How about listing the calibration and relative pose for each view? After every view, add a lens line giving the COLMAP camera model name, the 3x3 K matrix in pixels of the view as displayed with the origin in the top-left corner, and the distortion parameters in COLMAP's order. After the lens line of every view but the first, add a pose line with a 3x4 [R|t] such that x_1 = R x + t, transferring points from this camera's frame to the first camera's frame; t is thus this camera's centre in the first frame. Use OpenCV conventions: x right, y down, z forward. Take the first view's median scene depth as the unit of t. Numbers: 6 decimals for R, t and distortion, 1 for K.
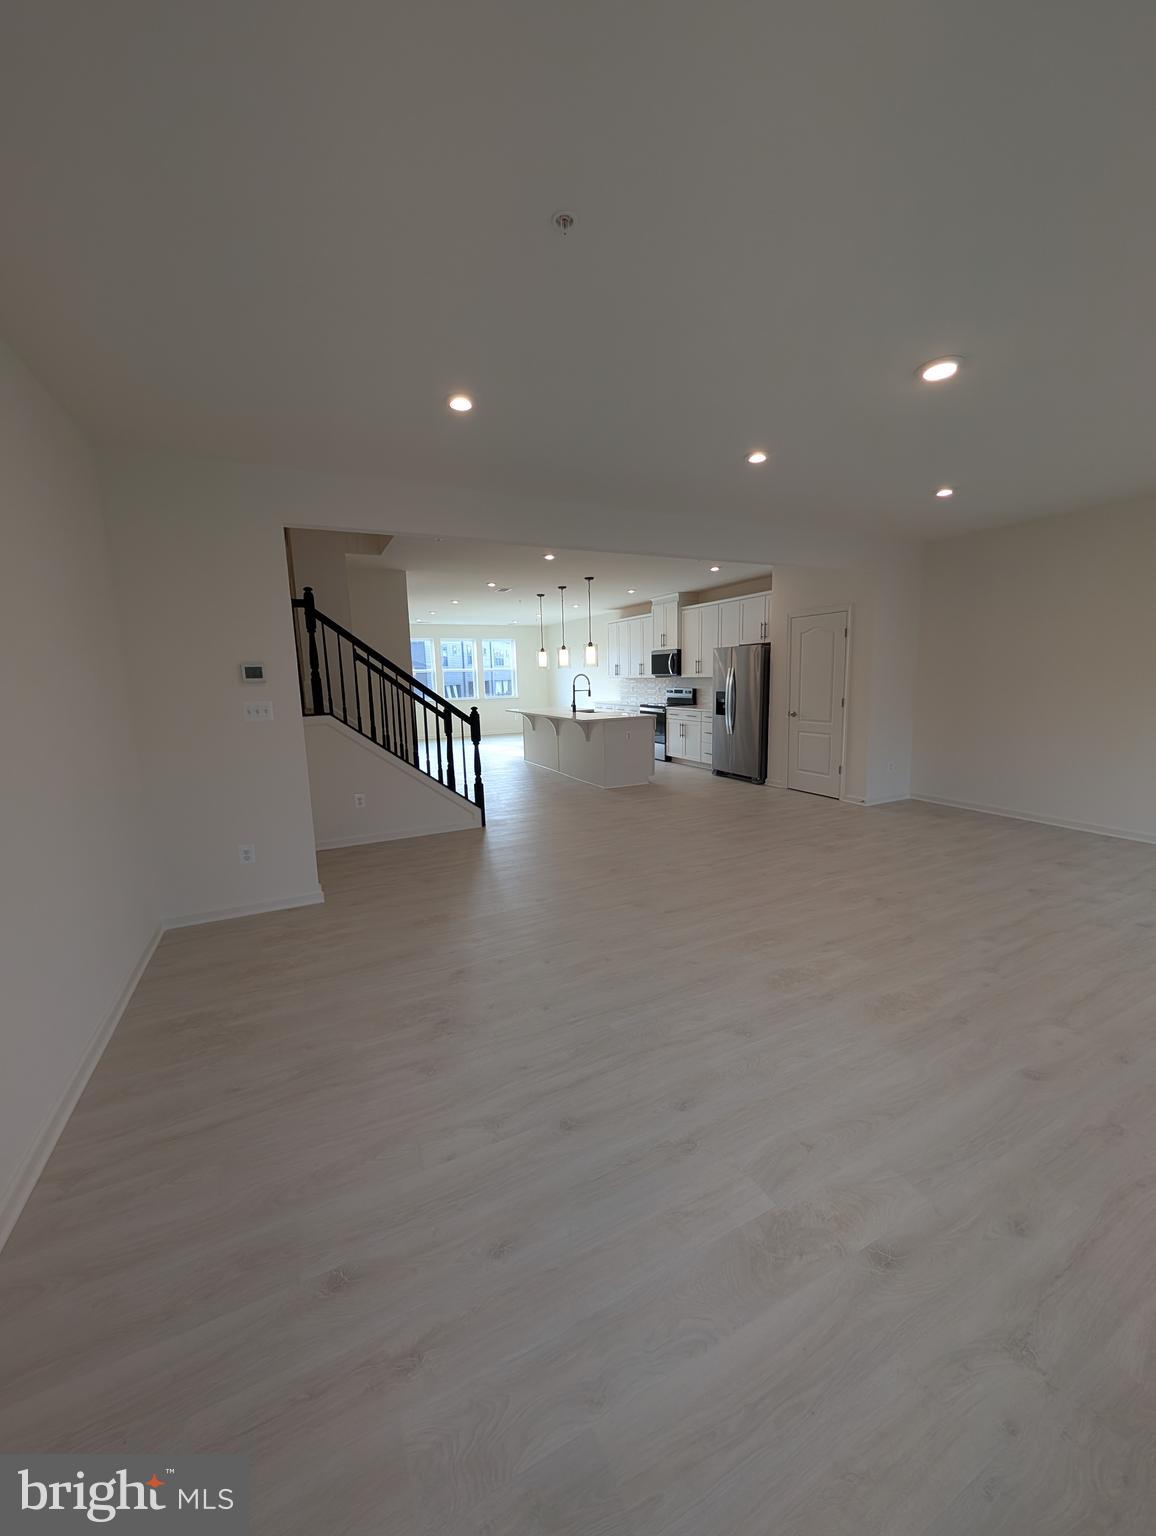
lens RADIAL K [[581.1, 0, 580.8], [0, 581.1, 767.3], [0, 0, 1]] dist [0.001240, 0.000564]
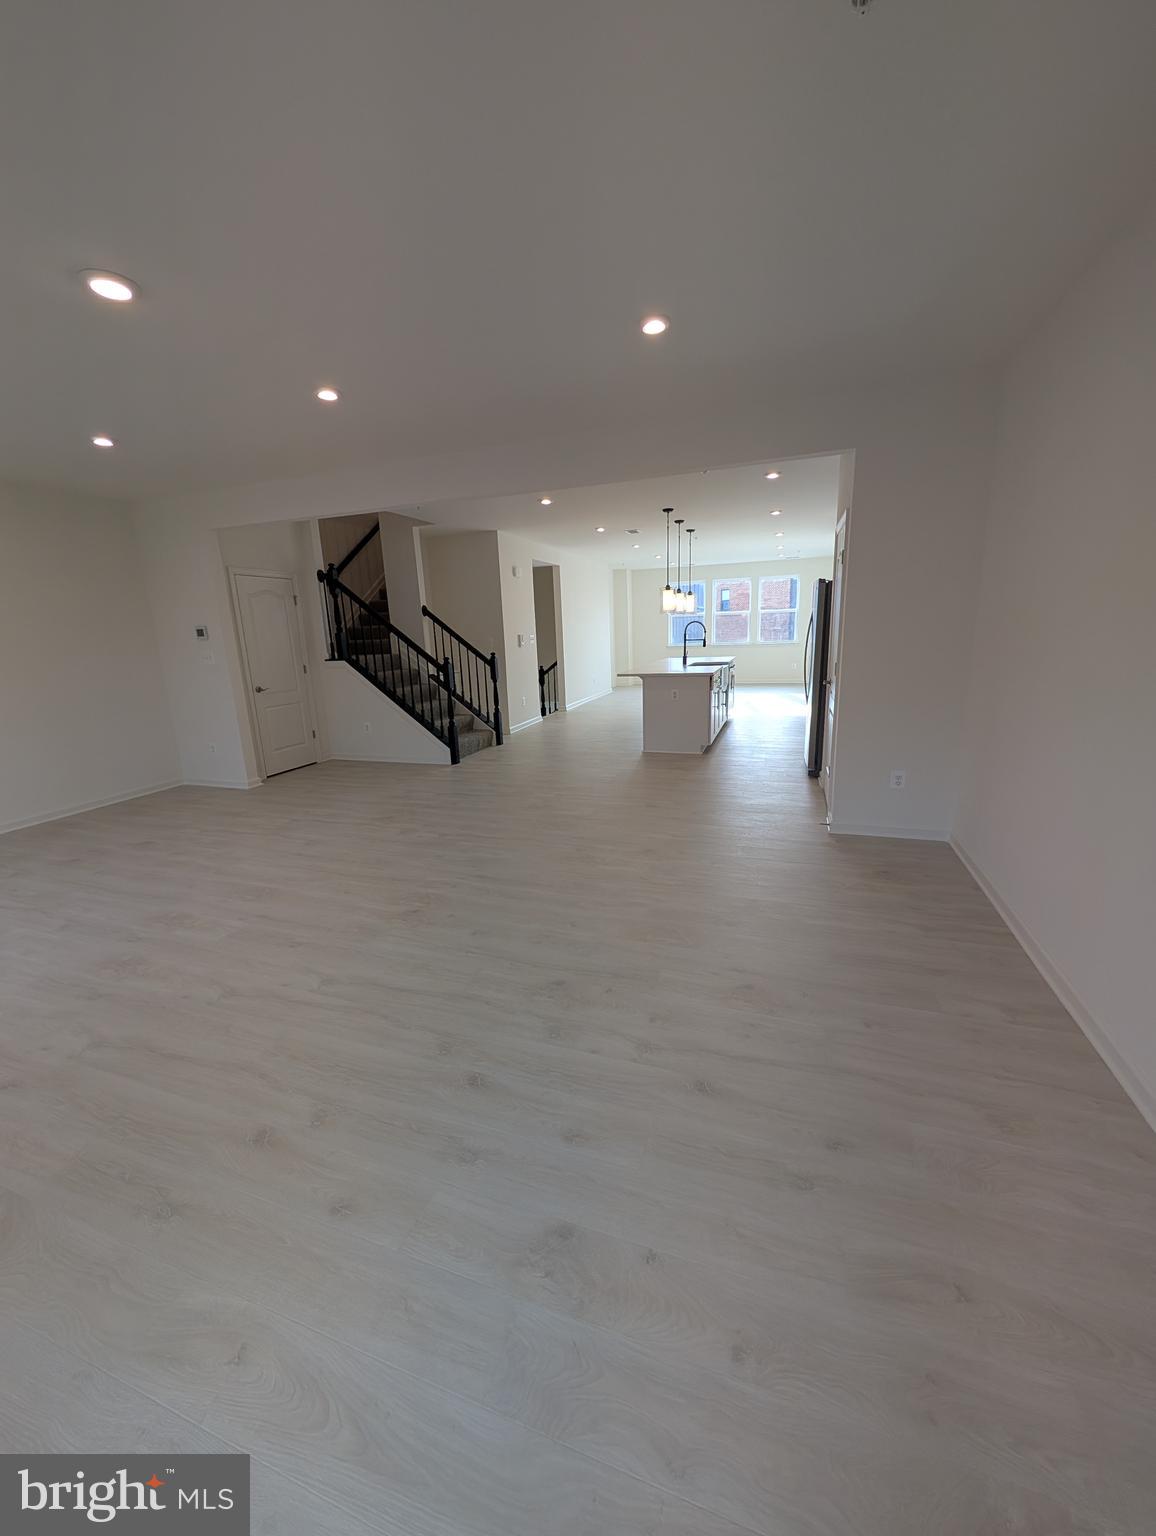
lens RADIAL K [[581.1, 0, 580.8], [0, 581.1, 767.3], [0, 0, 1]] dist [0.001240, 0.000564]
pose [[0.692563, 0.165481, -0.702120, 0.928280], [-0.093224, 0.985702, 0.140363, -0.086984], [0.715308, -0.031756, 0.698088, 0.450616]]
